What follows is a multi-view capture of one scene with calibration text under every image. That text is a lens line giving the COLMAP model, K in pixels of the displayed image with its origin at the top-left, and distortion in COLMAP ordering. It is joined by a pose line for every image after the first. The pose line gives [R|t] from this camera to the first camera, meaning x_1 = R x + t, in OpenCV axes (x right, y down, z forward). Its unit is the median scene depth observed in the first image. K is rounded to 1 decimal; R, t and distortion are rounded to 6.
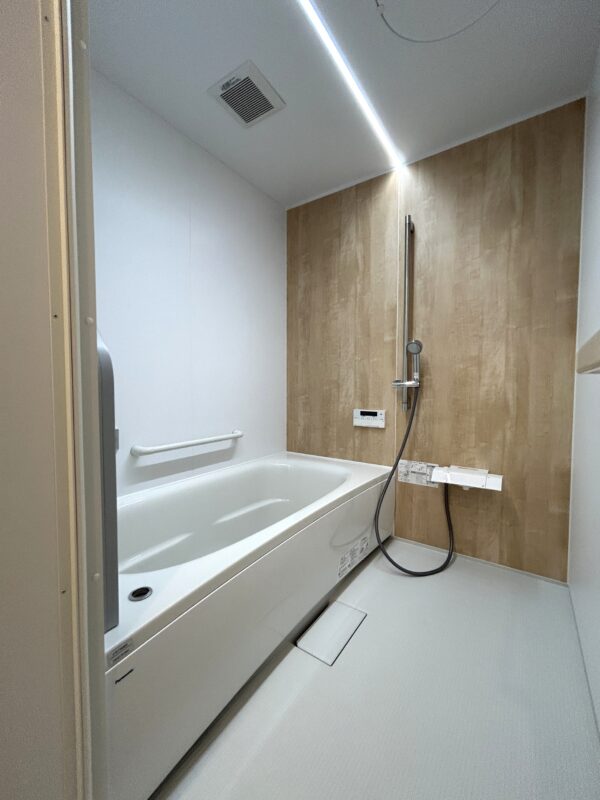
lens RADIAL K [[327.2, 0, 299.3], [0, 327.2, 401.5], [0, 0, 1]] dist [-0.003861, 0.000084]
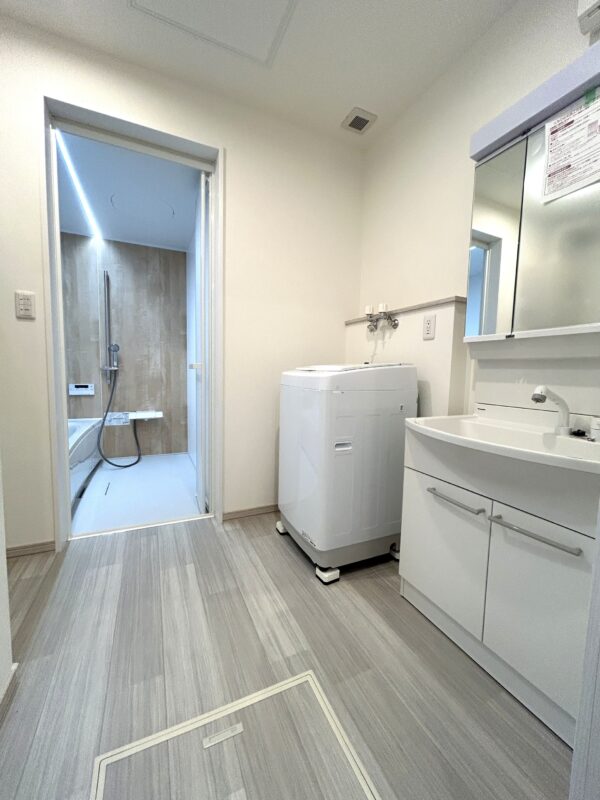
lens RADIAL K [[327.2, 0, 296.7], [0, 327.2, 394.3], [0, 0, 1]] dist [-0.003861, 0.000084]
pose [[0.531455, -0.065728, 0.844533, -0.643432], [0.018196, 0.997641, 0.066194, -0.012150], [-0.846891, -0.019812, 0.531397, -0.802613]]
